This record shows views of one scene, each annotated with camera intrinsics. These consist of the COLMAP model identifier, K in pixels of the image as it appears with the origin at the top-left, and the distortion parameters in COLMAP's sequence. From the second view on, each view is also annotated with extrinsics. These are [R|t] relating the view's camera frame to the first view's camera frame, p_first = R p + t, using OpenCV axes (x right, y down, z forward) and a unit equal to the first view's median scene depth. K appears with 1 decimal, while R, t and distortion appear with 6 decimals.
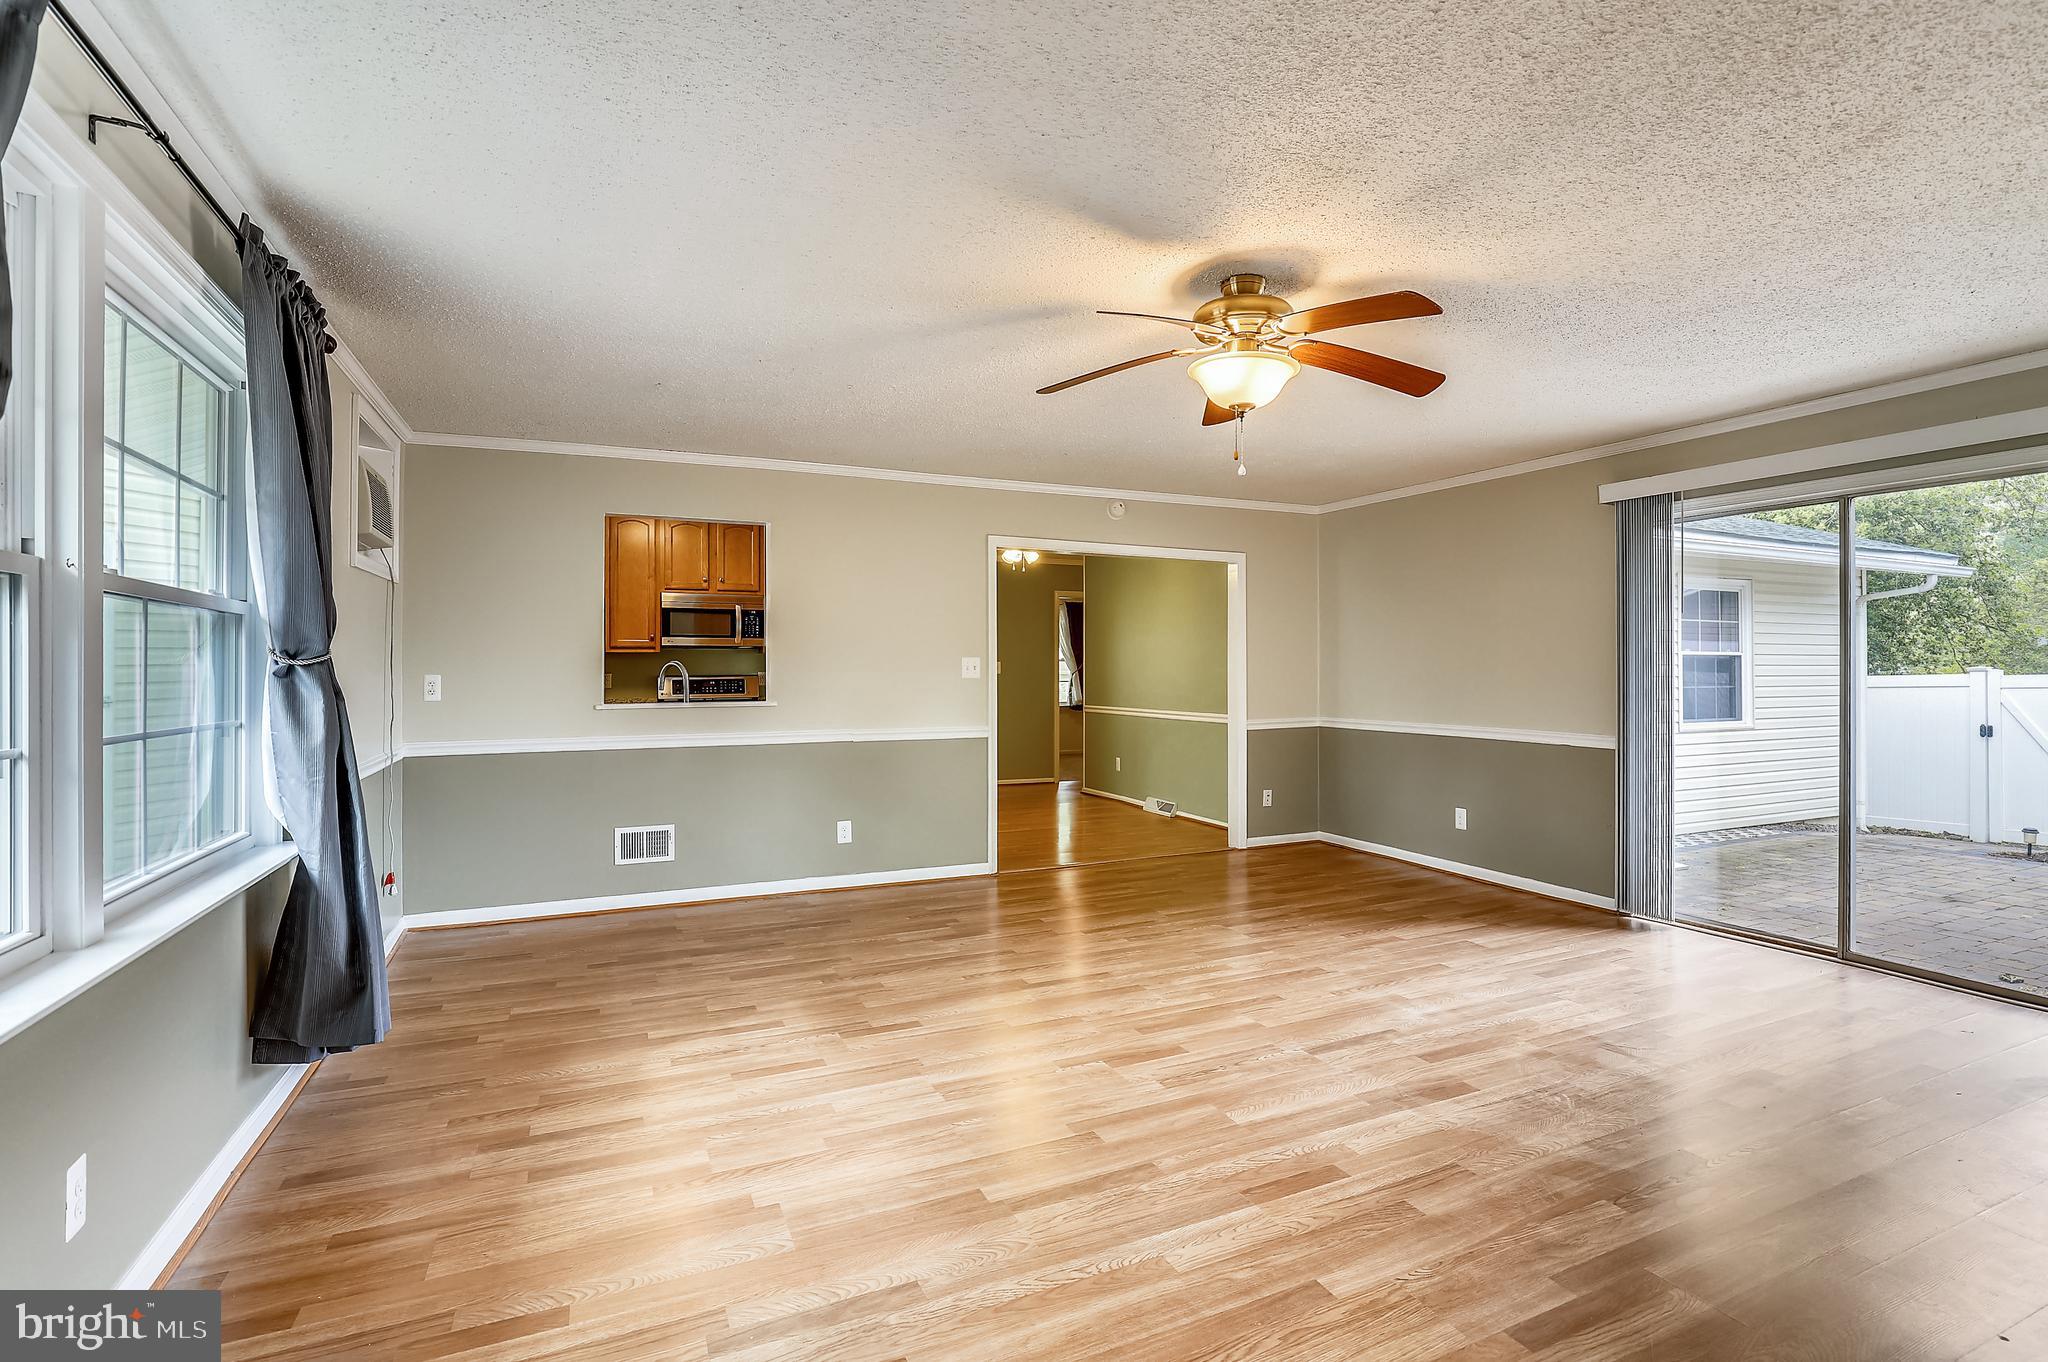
lens RADIAL K [[958.8, 0, 1048.9], [0, 958.8, 674.7], [0, 0, 1]] dist [-0.018490, 0.000177]
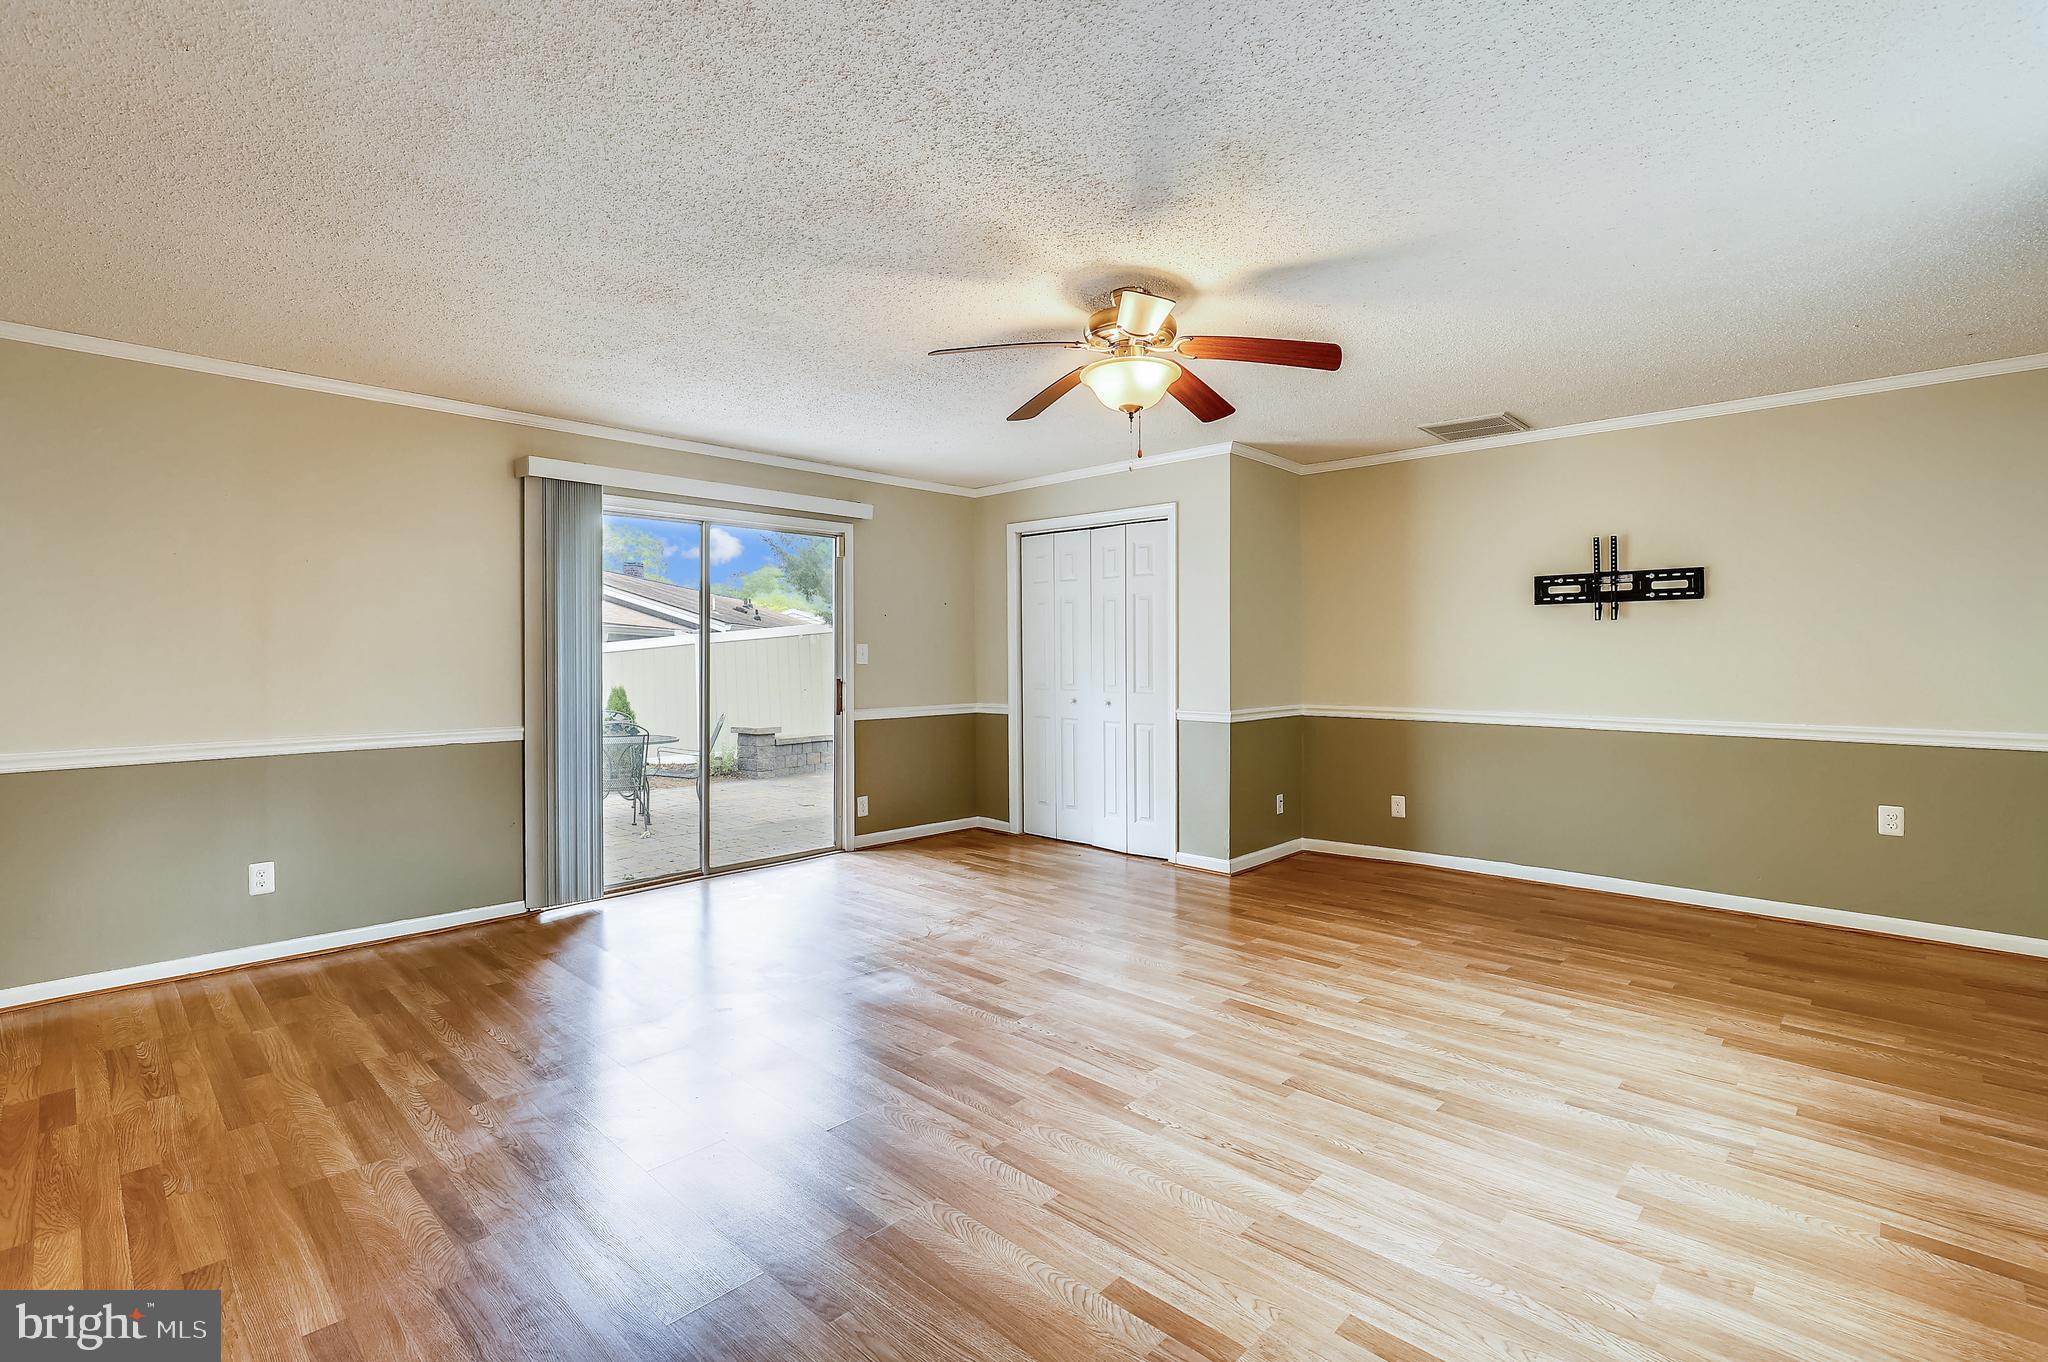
lens RADIAL K [[932.6, 0, 1031.2], [0, 932.6, 651.5], [0, 0, 1]] dist [-0.001600, 0.000916]
pose [[-0.360649, 0.005797, 0.932684, -0.701745], [0.007986, 0.999963, -0.003127, -0.001529], [-0.932667, 0.006321, -0.360682, 1.389325]]
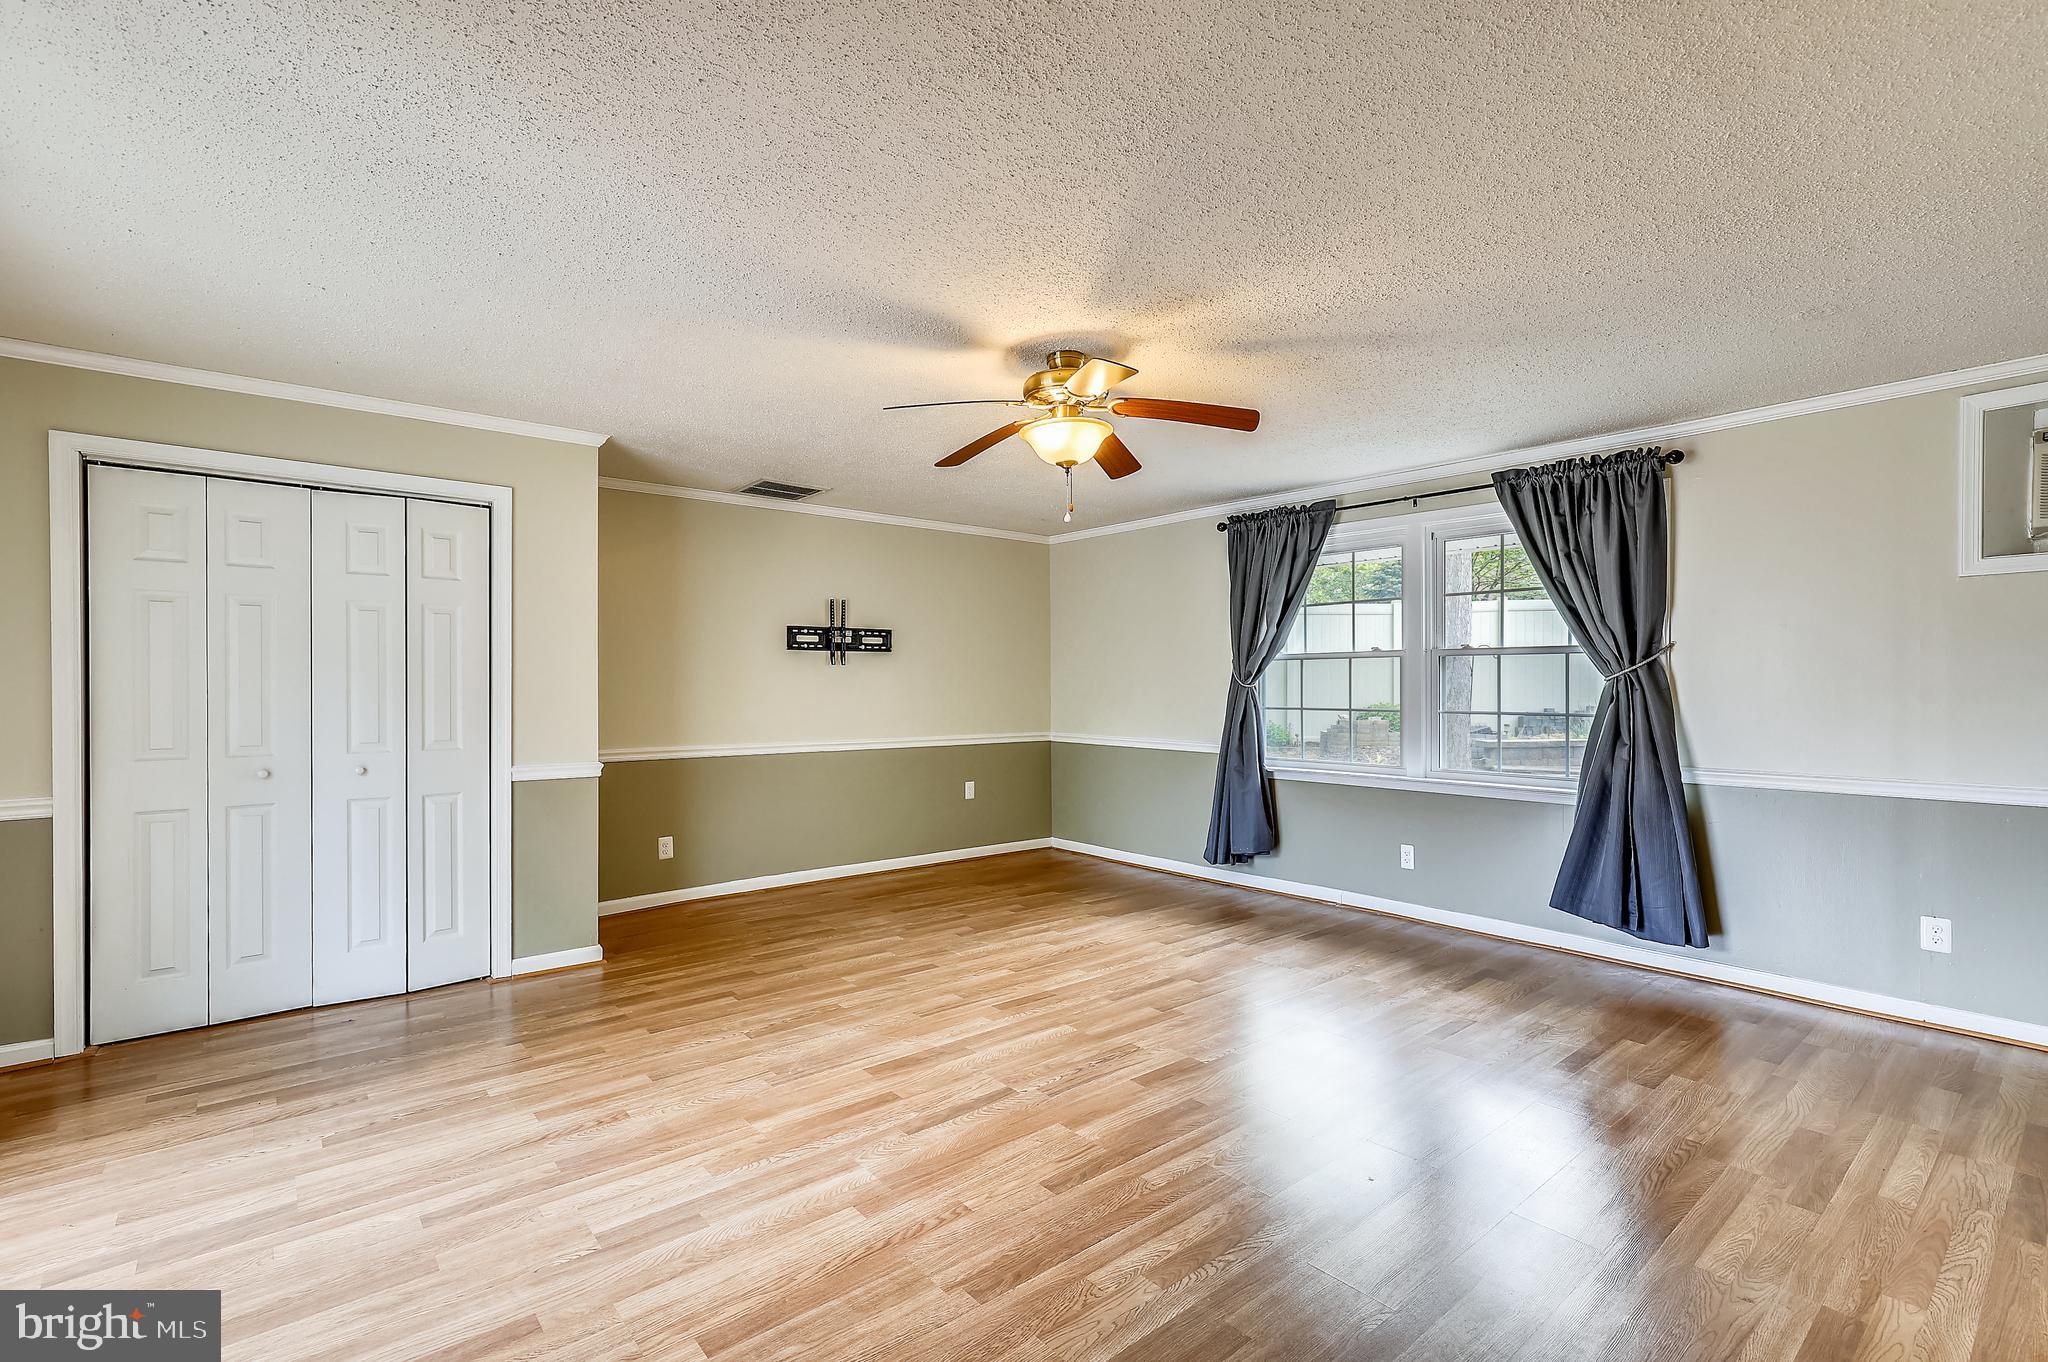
lens RADIAL K [[935.2, 0, 1022.2], [0, 935.2, 689.3], [0, 0, 1]] dist [-0.002392, -0.000081]
pose [[-0.969157, 0.005355, -0.246386, 0.503563], [0.003655, 0.999966, 0.007355, -0.012383], [0.246417, 0.006227, -0.969144, 1.957587]]
